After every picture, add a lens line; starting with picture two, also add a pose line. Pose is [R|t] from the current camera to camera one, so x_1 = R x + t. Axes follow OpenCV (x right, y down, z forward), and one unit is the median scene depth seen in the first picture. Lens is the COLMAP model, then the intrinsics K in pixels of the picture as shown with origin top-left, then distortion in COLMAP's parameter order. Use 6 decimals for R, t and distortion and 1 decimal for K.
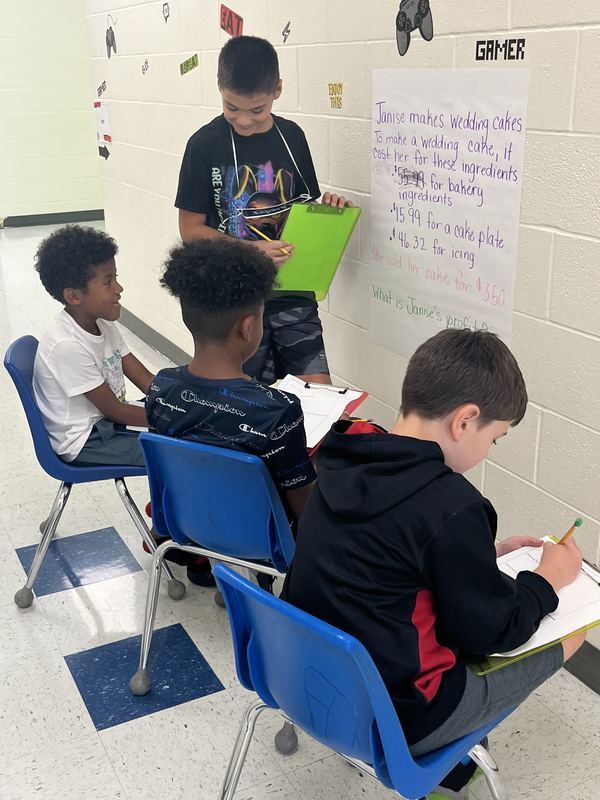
lens RADIAL K [[894.0, 0, 301.2], [0, 894.0, 399.3], [0, 0, 1]] dist [0.000144, 0.000000]
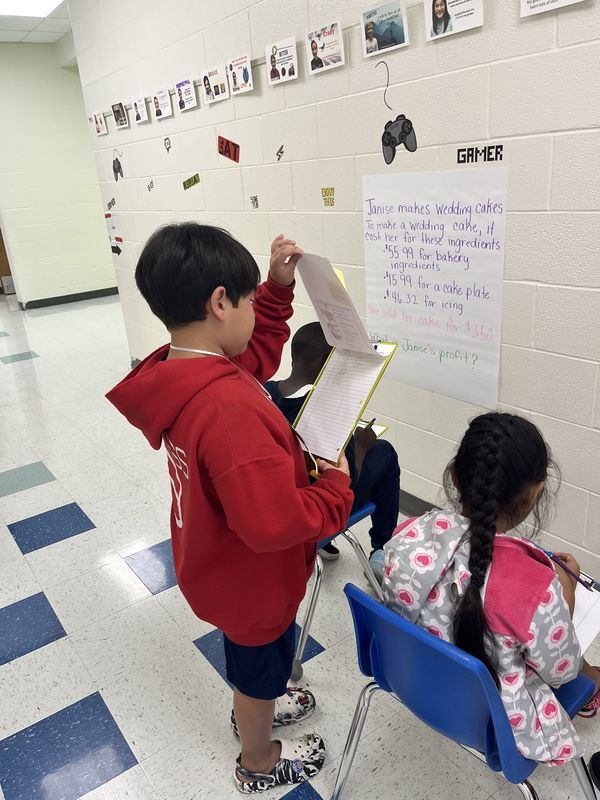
lens RADIAL K [[602.4, 0, 299.0], [0, 602.4, 400.4], [0, 0, 1]] dist [0.006352, -0.001034]
pose [[0.987494, -0.101039, 0.121021, -0.181290], [0.101727, 0.994812, 0.000489, -0.041748], [-0.120442, 0.011828, 0.992650, 0.111906]]
